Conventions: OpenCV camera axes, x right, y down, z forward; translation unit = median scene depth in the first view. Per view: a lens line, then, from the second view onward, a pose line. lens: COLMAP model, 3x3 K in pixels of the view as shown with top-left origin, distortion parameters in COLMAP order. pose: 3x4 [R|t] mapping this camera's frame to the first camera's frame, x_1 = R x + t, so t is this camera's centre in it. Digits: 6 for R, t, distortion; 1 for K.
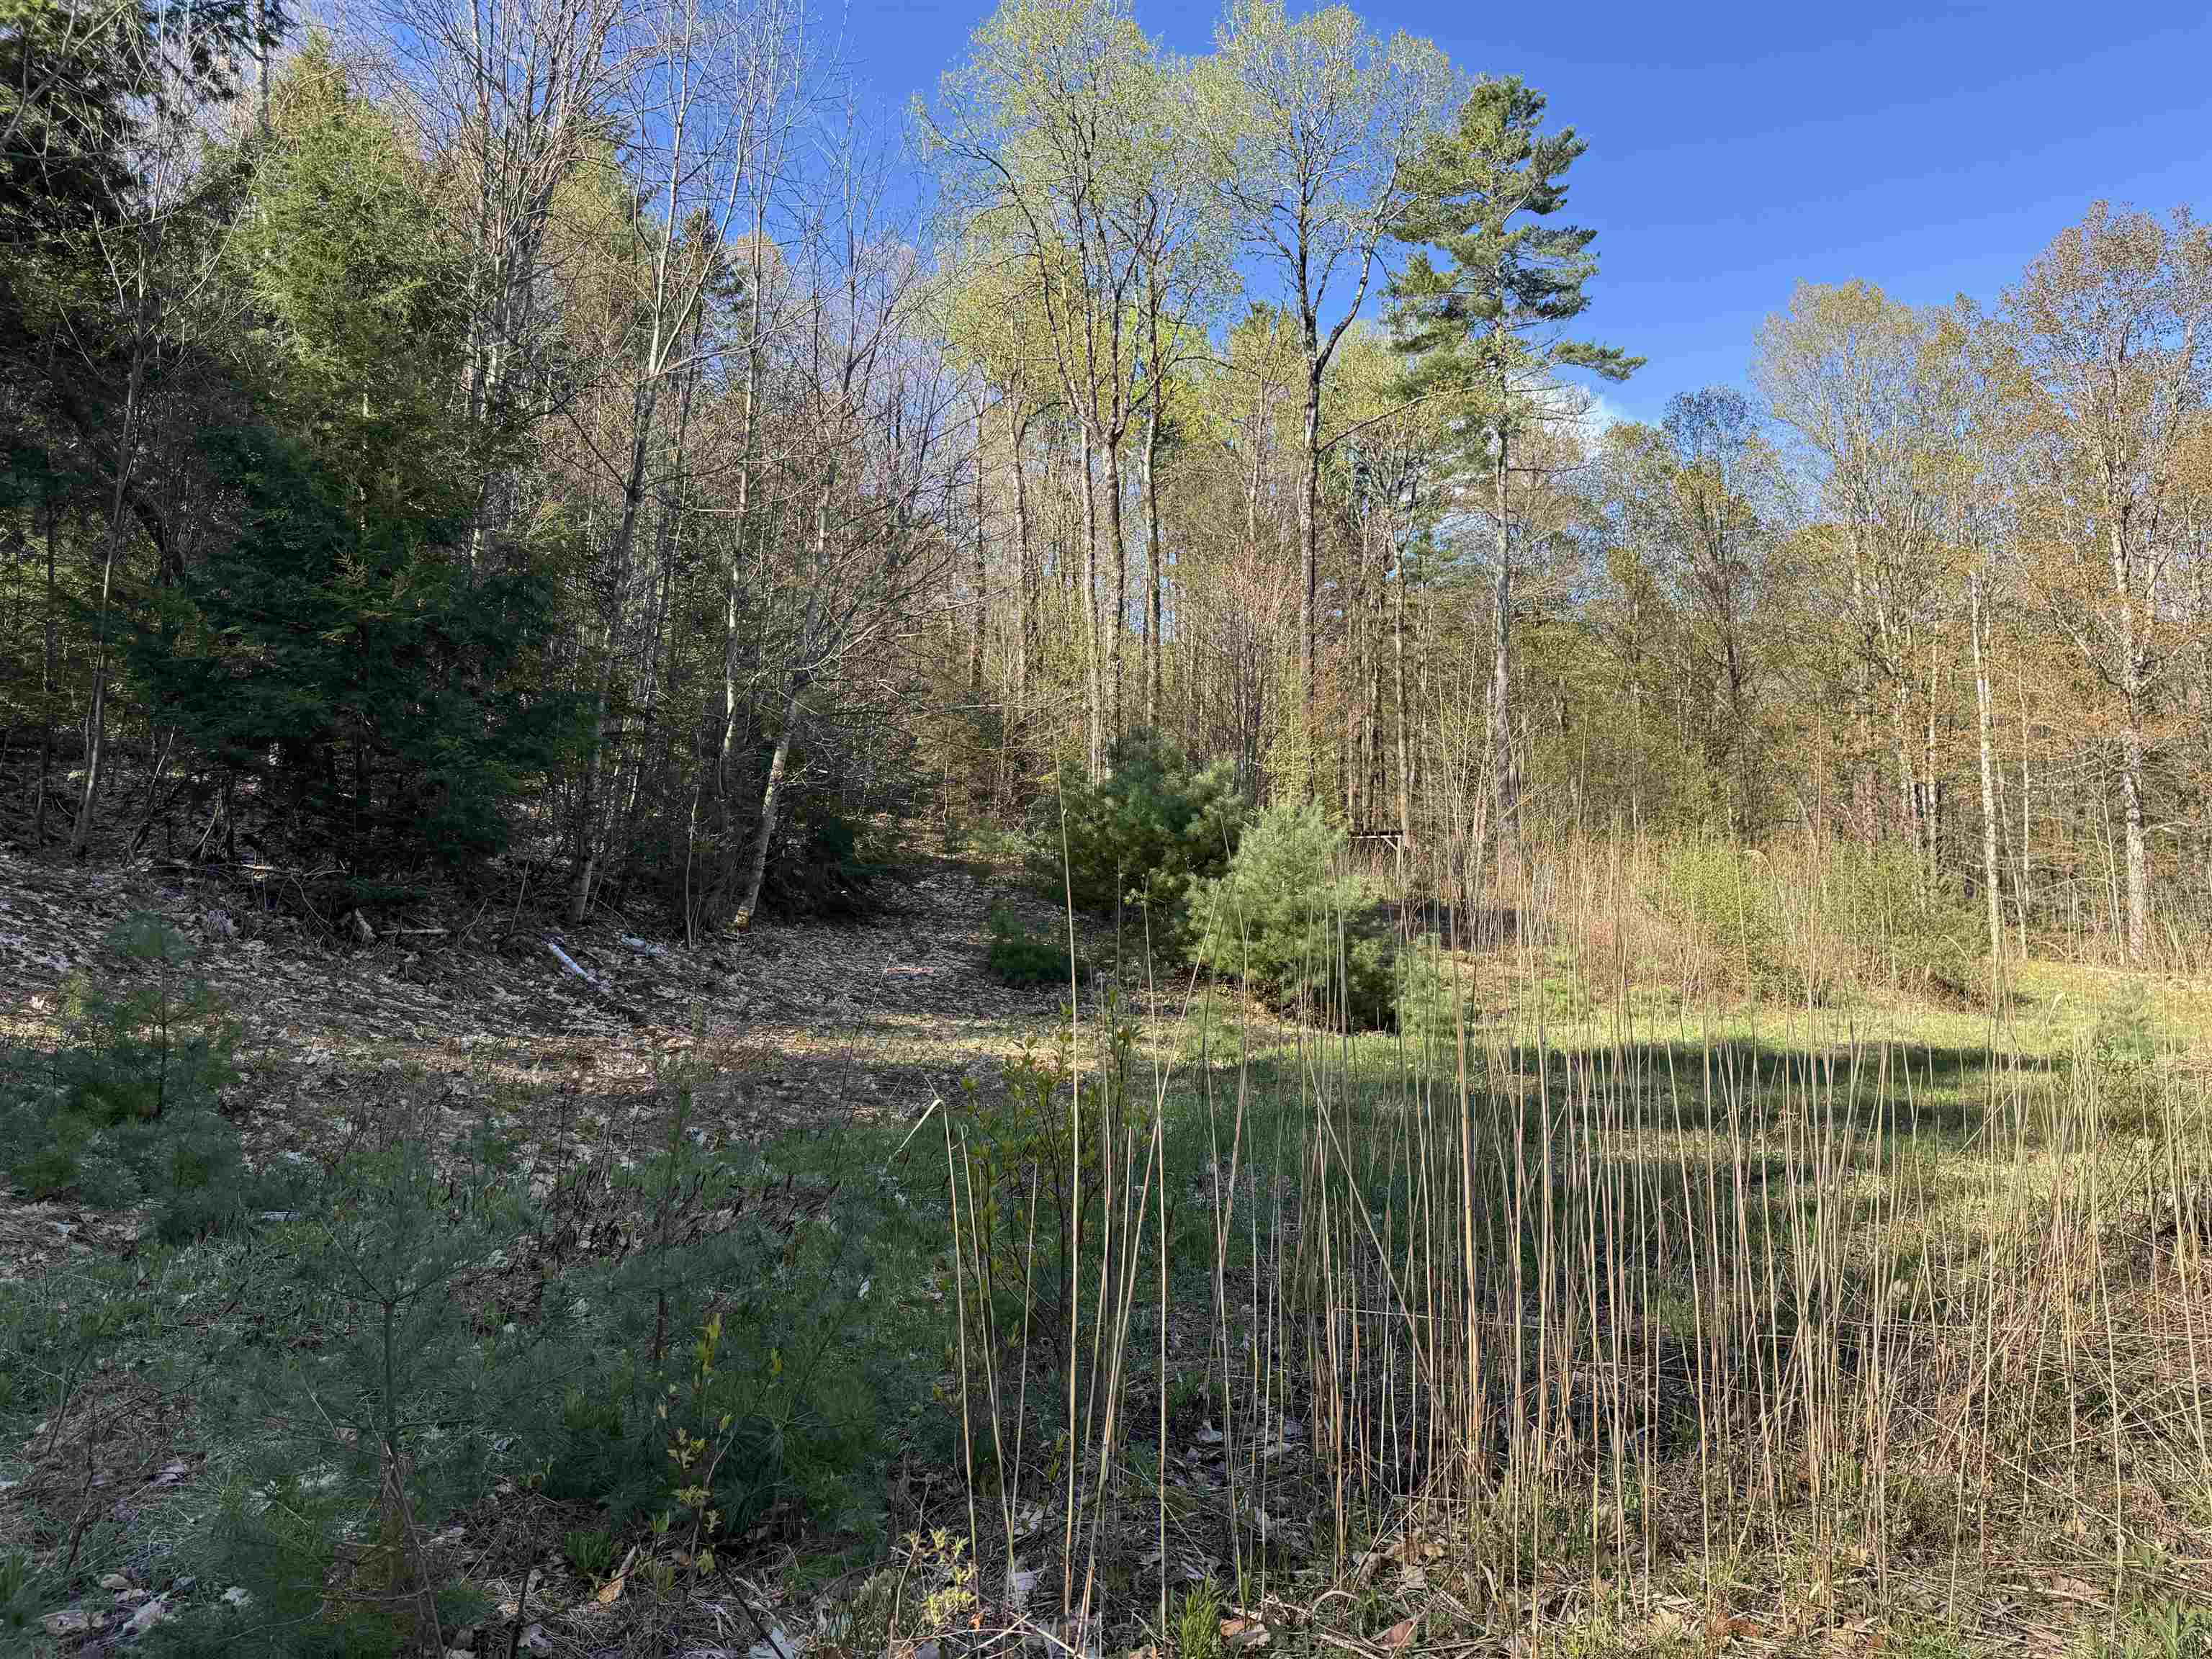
lens RADIAL K [[1565.9, 0, 1102.8], [0, 1565.9, 841.2], [0, 0, 1]] dist [0.048282, -0.039722]
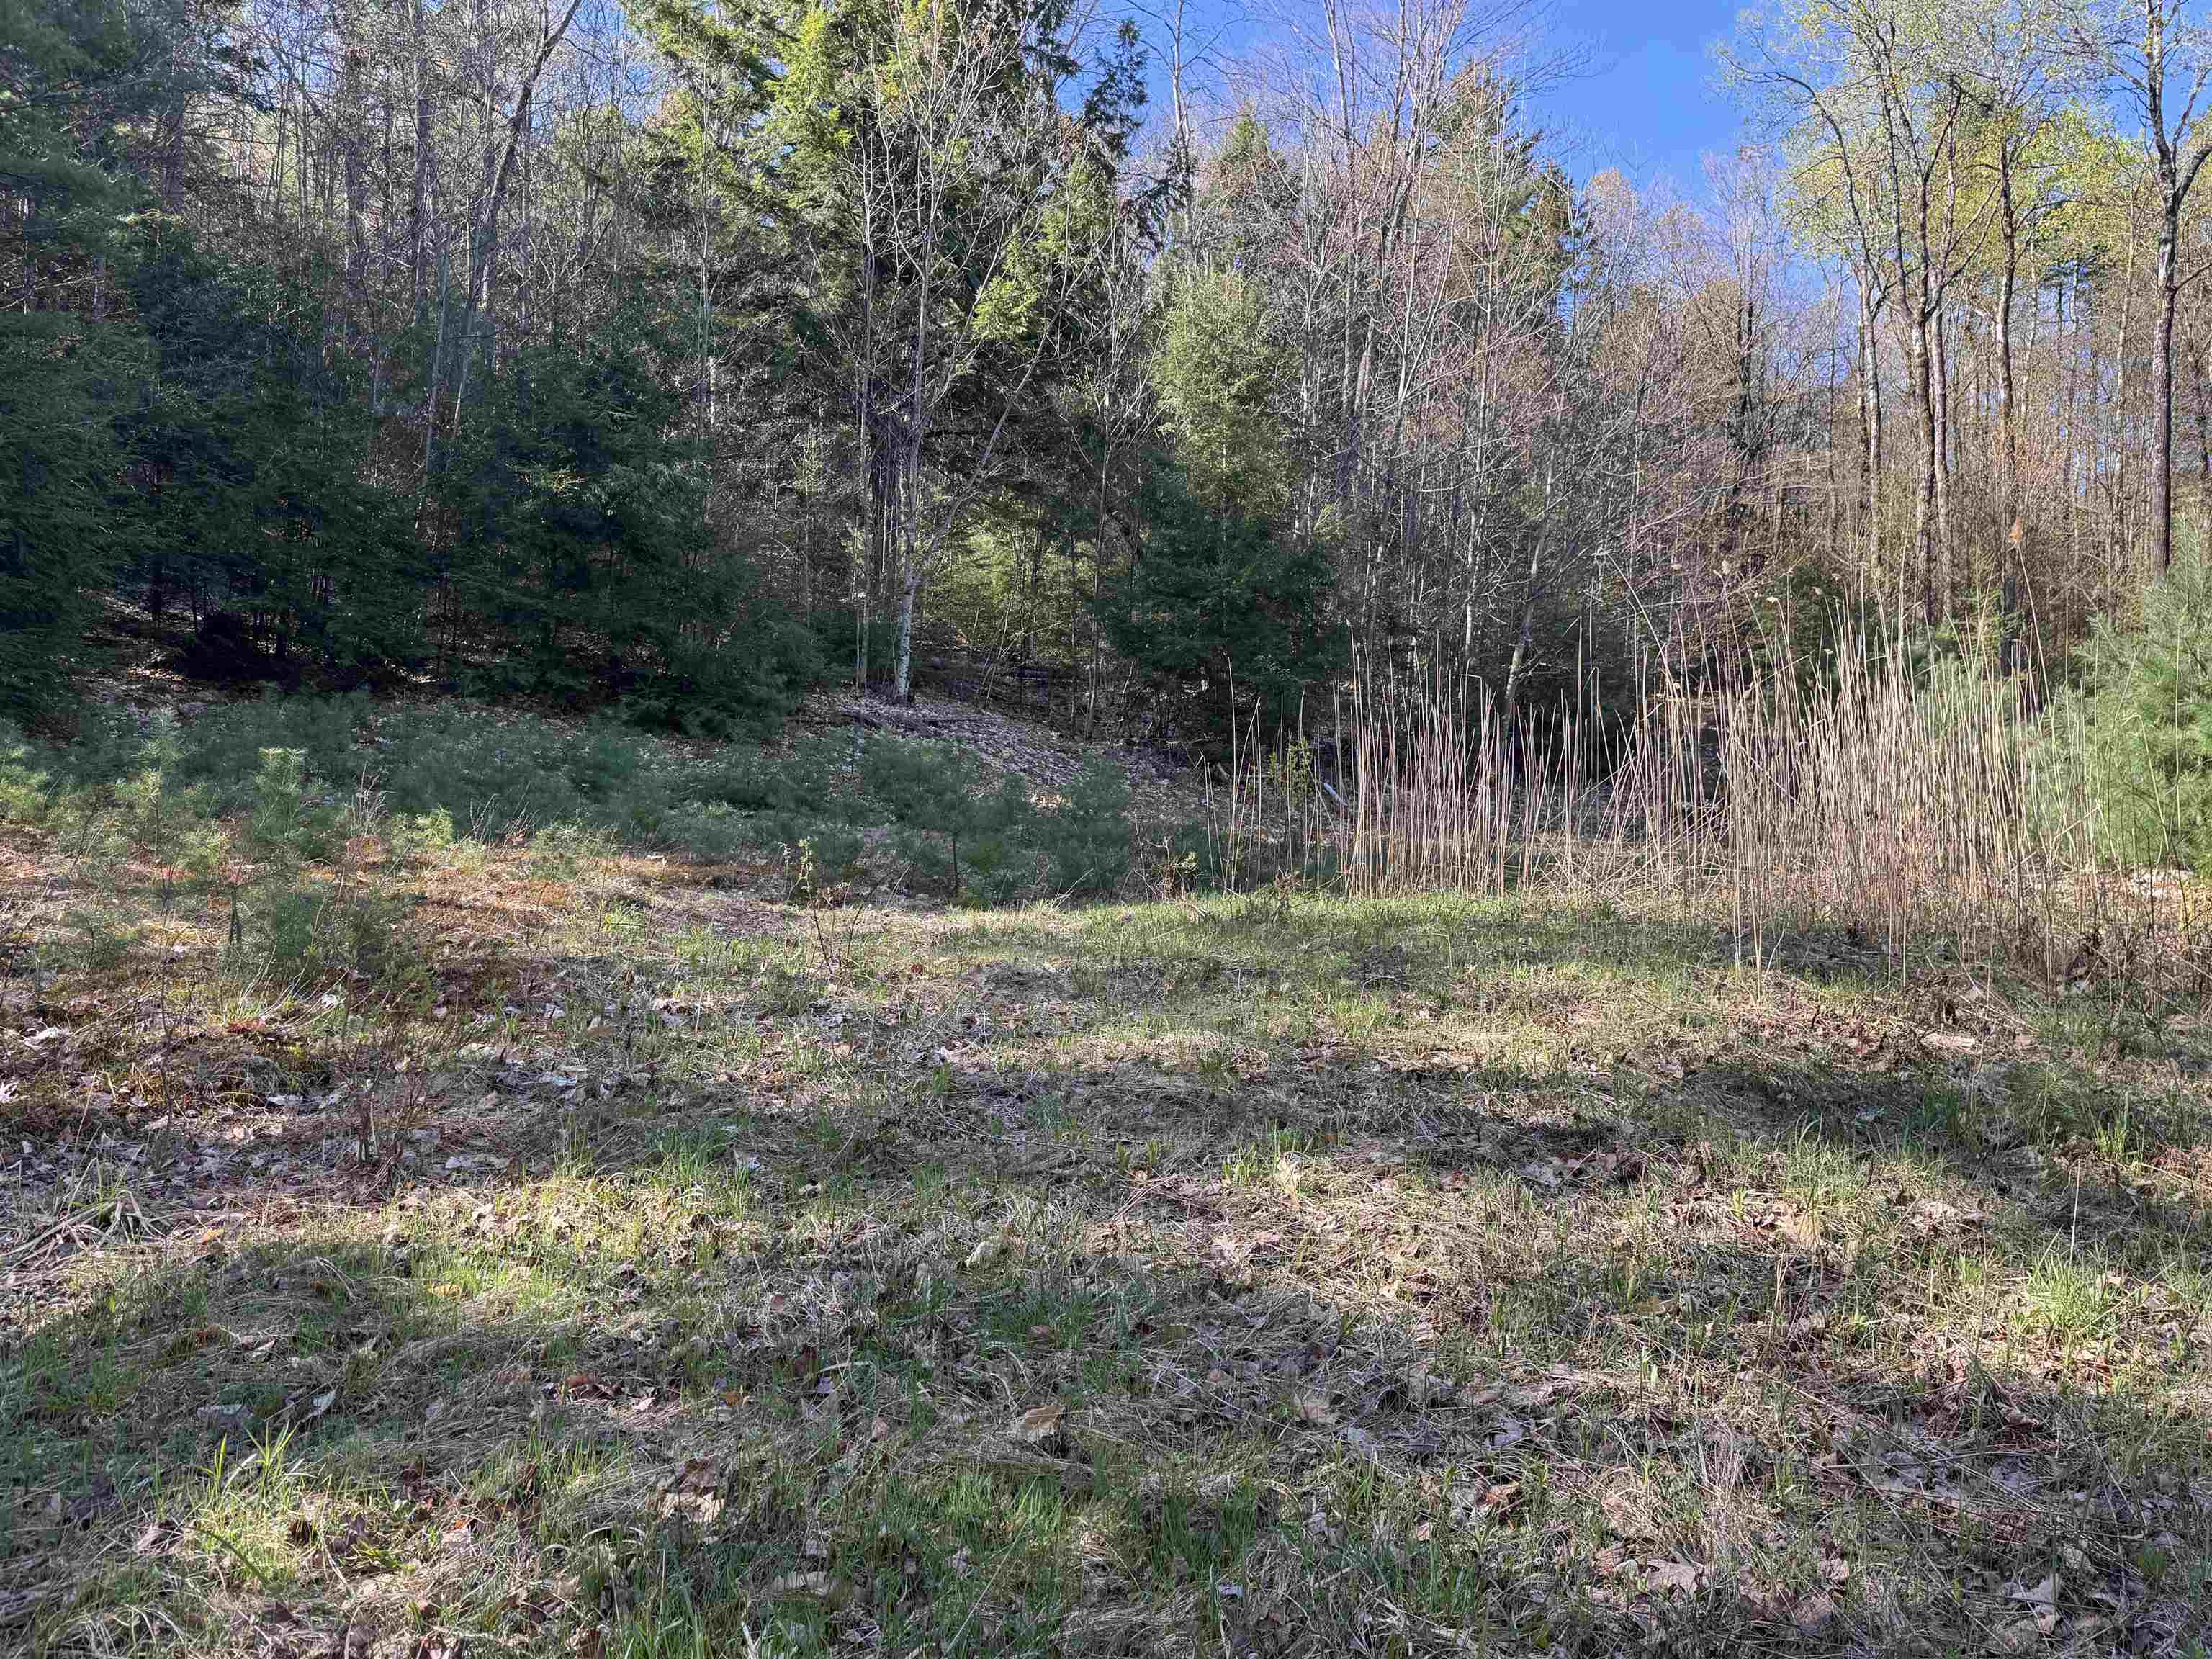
lens RADIAL K [[1565.9, 0, 1119.5], [0, 1565.9, 813.1], [0, 0, 1]] dist [0.048282, -0.039722]
pose [[0.840324, -0.000692, -0.542083, 0.122298], [0.028767, 0.998647, 0.043319, 0.007165], [0.541320, -0.051996, 0.839207, -0.165789]]
